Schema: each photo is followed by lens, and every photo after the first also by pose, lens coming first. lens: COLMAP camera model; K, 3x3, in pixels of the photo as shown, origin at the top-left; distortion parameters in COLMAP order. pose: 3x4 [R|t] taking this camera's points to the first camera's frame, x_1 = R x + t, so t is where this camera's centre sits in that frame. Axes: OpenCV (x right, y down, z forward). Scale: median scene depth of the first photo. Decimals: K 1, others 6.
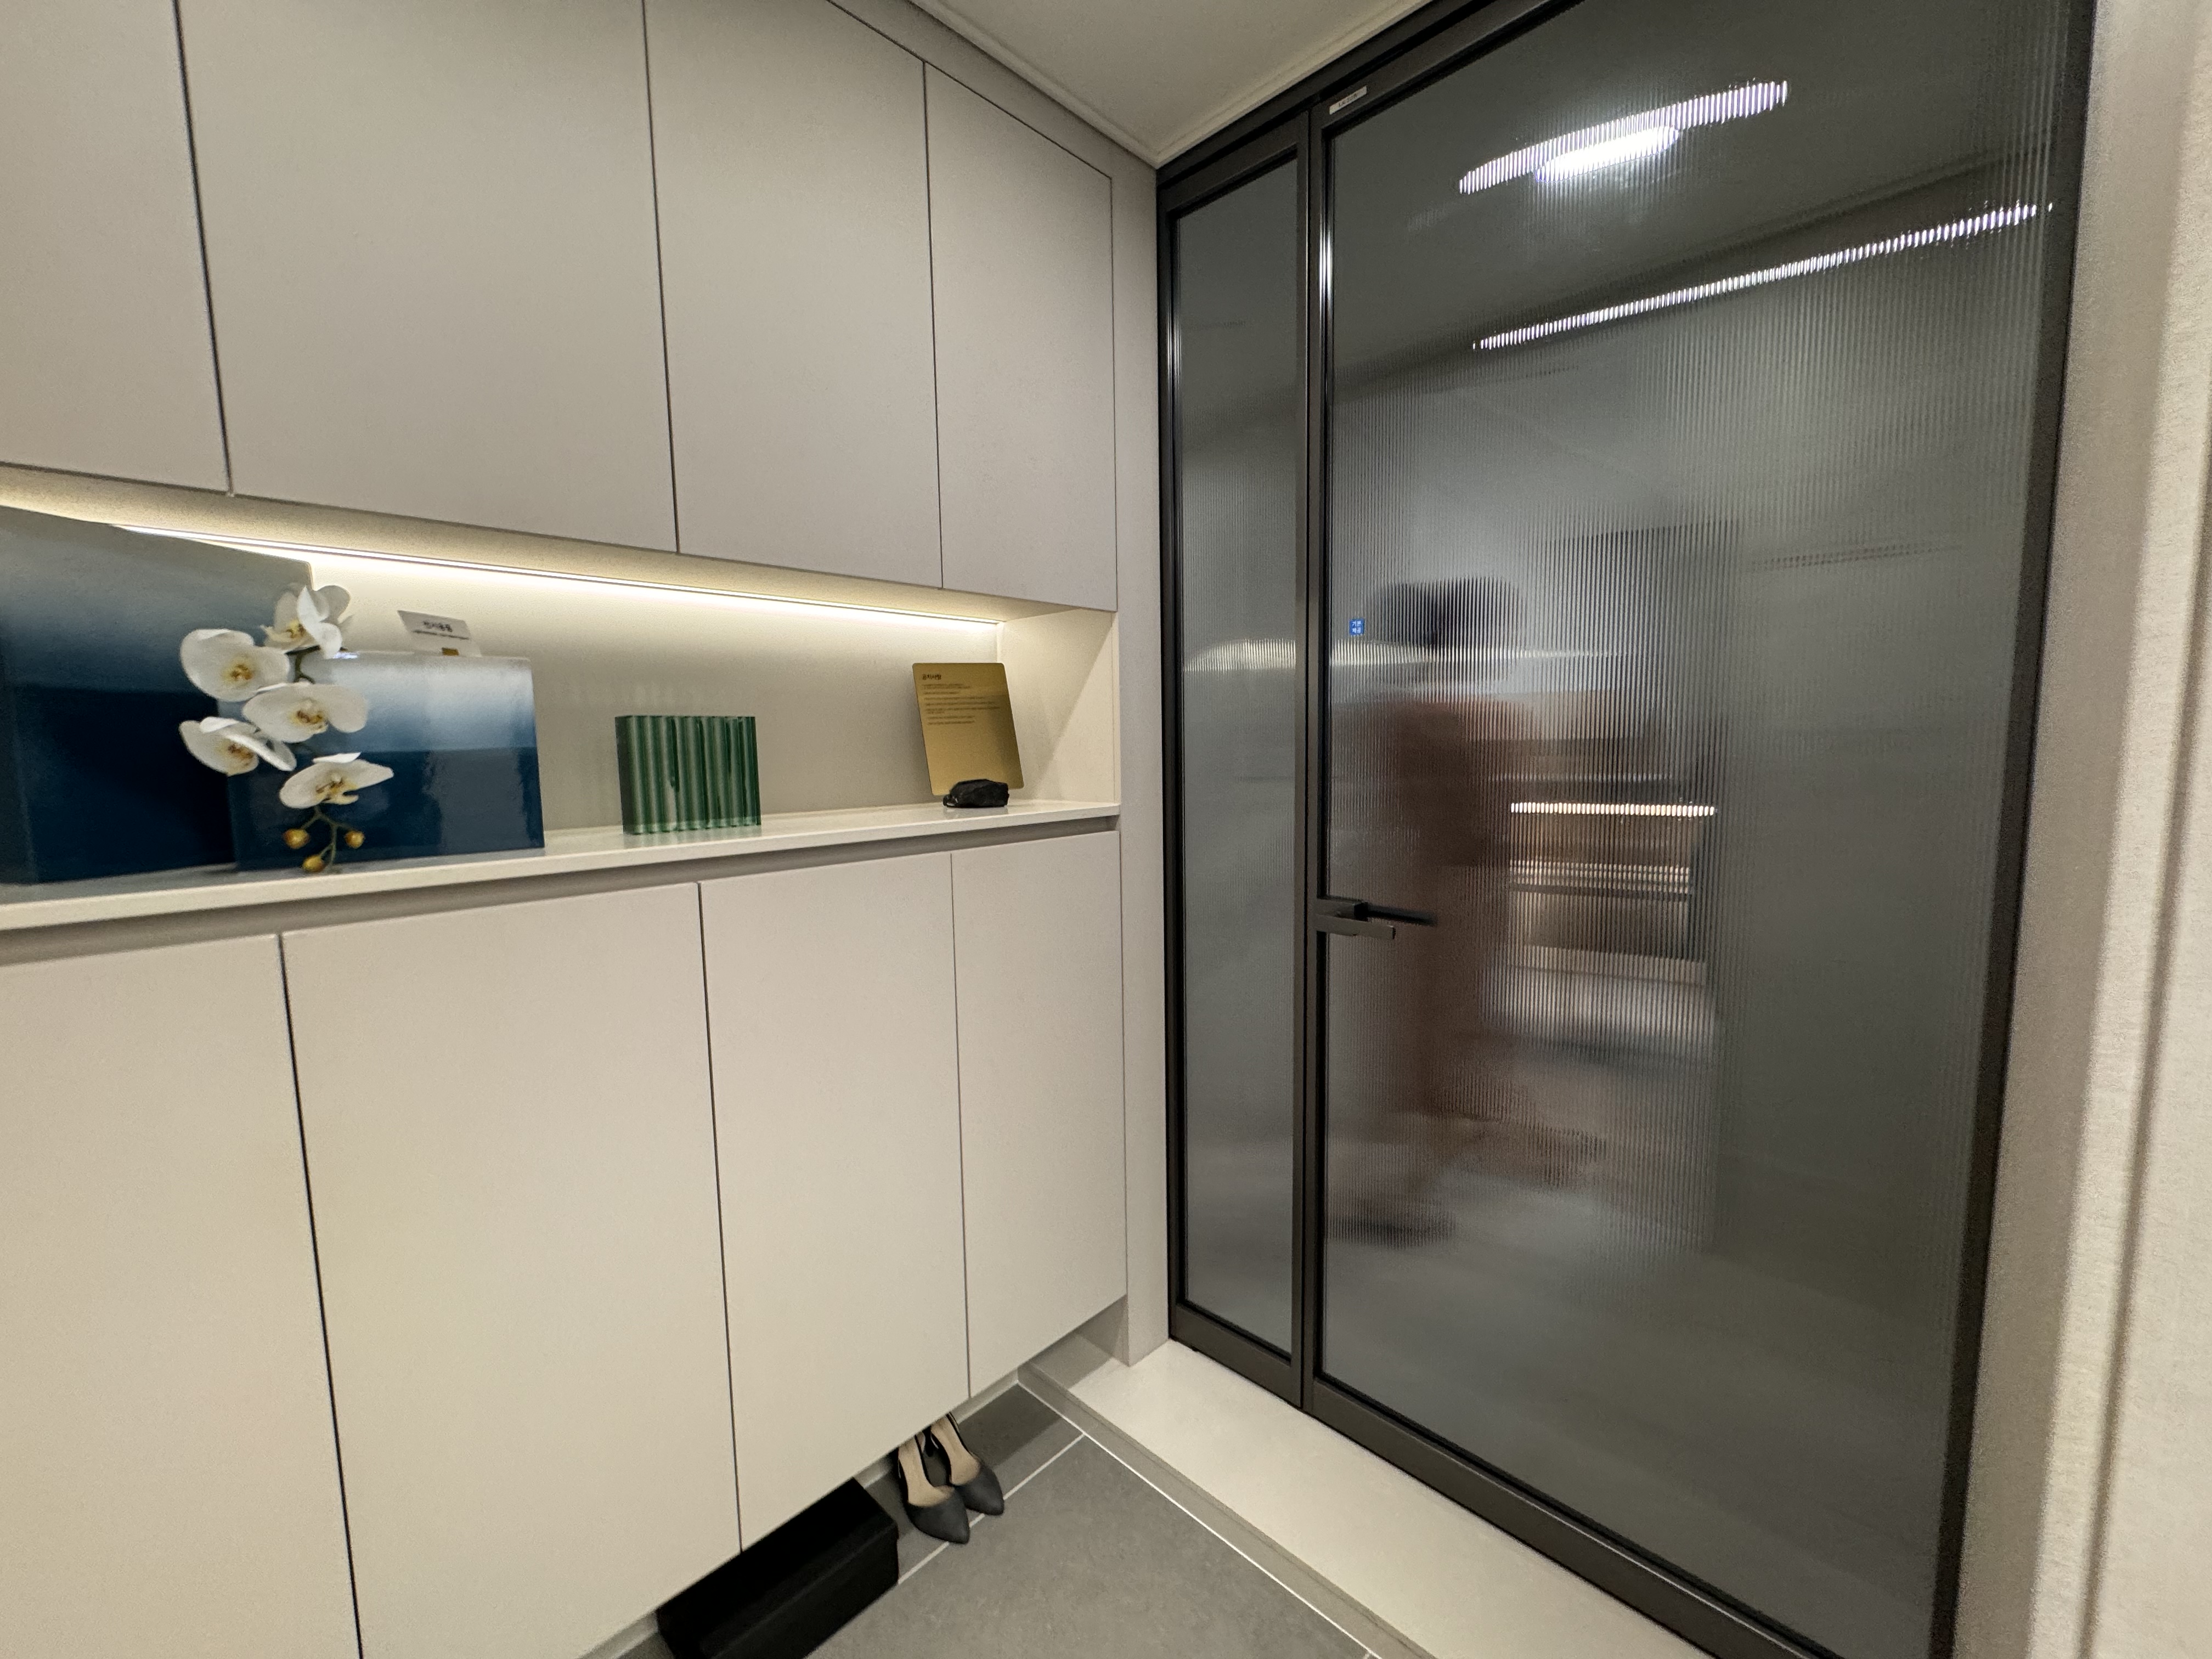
lens RADIAL K [[885.3, 0, 1114.6], [0, 885.3, 830.1], [0, 0, 1]] dist [-0.004138, 0.000633]
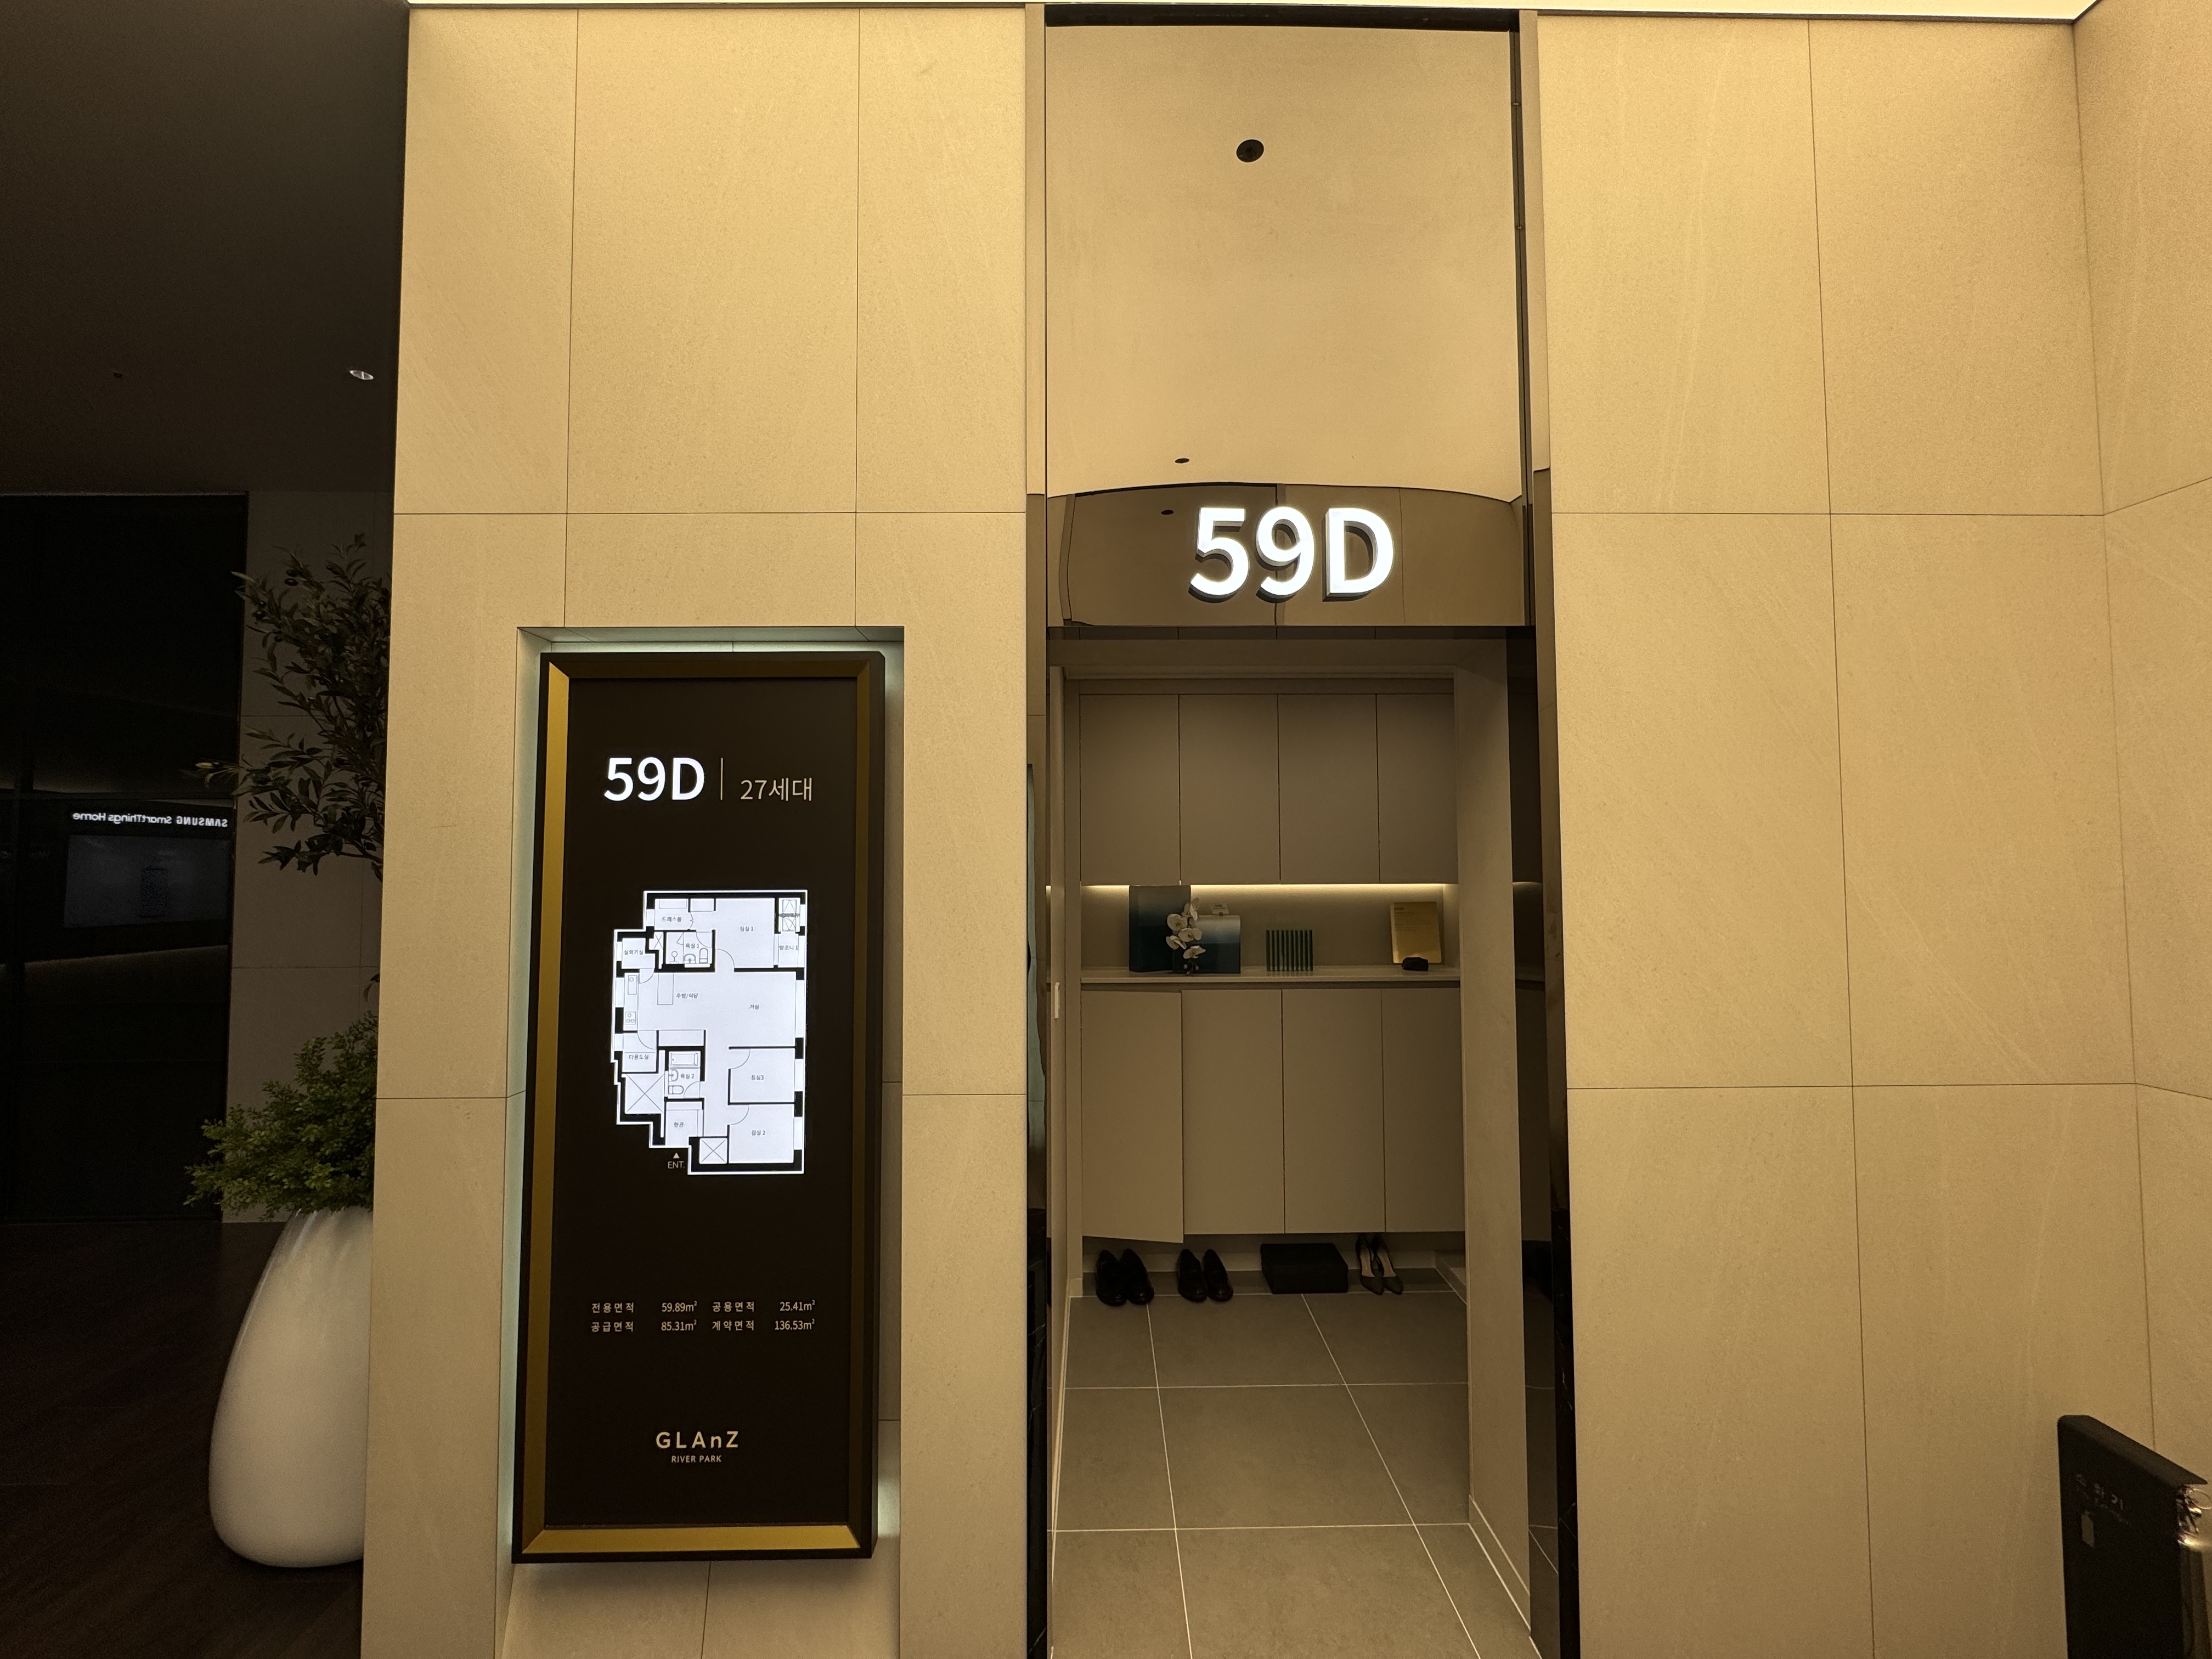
lens RADIAL K [[885.3, 0, 1119.3], [0, 885.3, 833.7], [0, 0, 1]] dist [-0.004138, 0.000633]
pose [[0.707008, -0.022735, -0.706840, 1.213565], [-0.075383, 0.991366, -0.107287, -0.096358], [0.703176, 0.129137, 0.699190, -1.487787]]
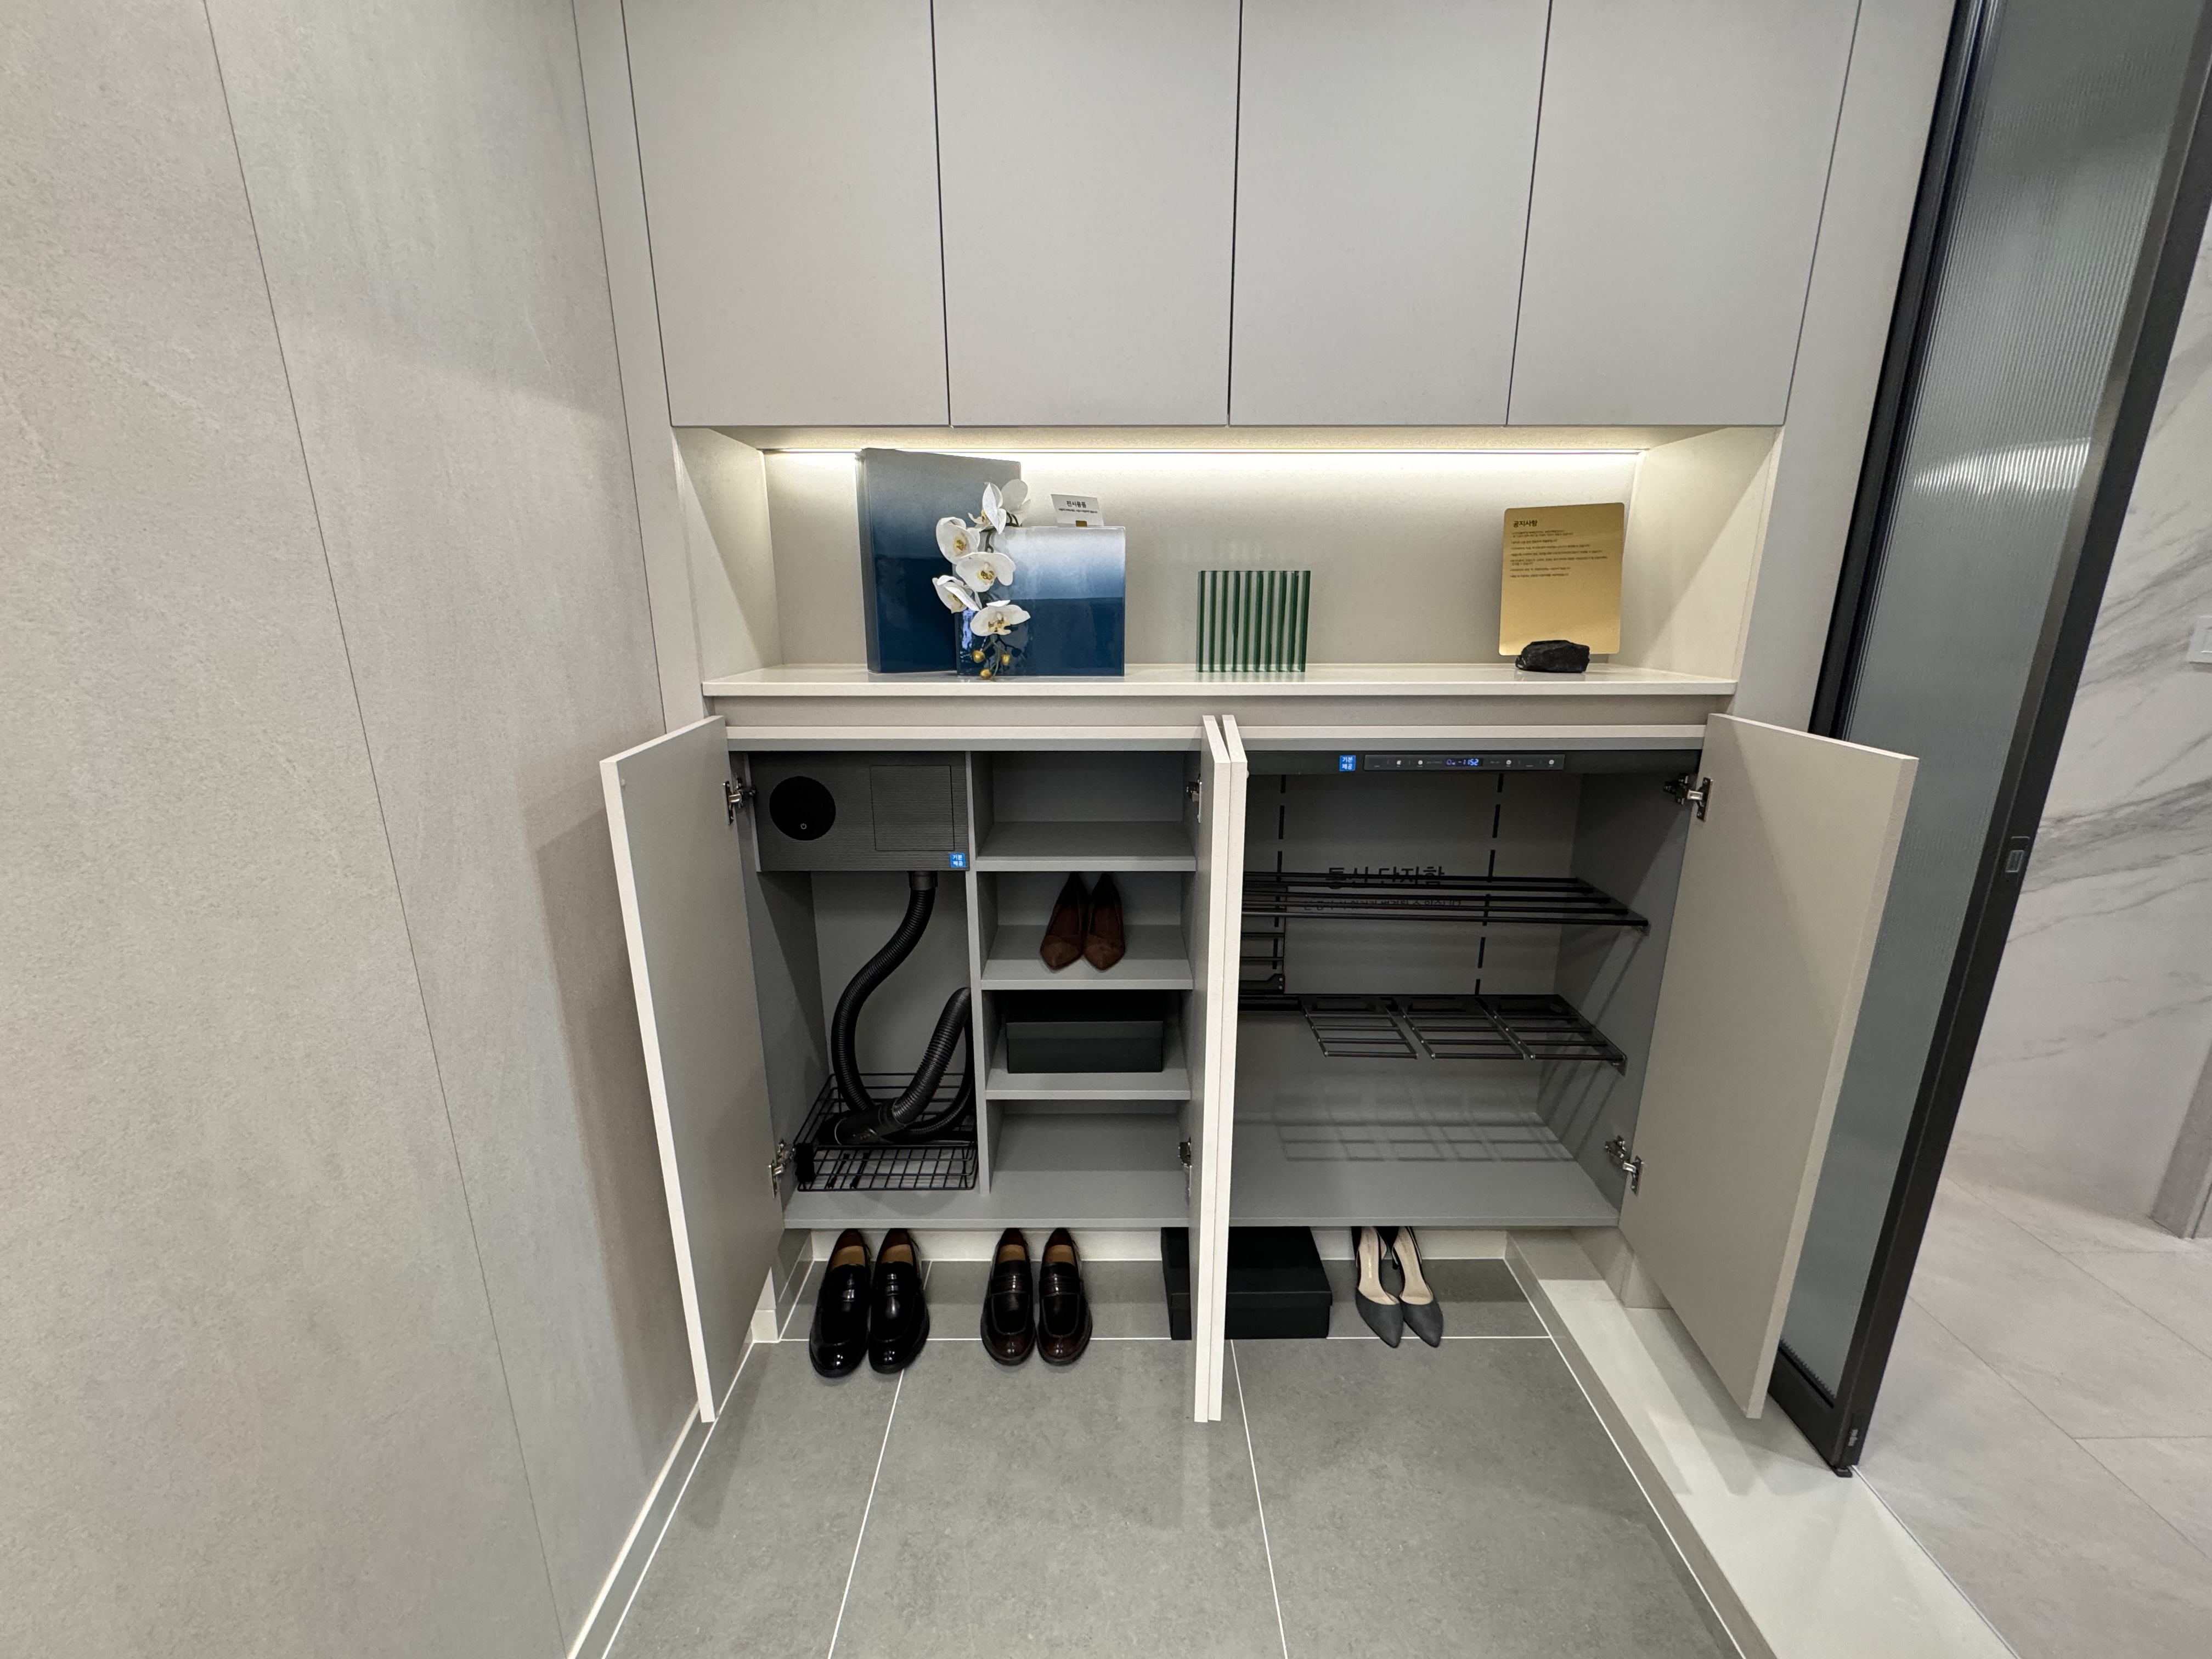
lens RADIAL K [[885.3, 0, 1110.4], [0, 885.3, 835.7], [0, 0, 1]] dist [-0.004138, 0.000633]
pose [[0.695251, 0.200149, -0.690338, 0.265582], [-0.080785, 0.976121, 0.201646, -0.010562], [0.714213, -0.084425, 0.694818, 0.044649]]
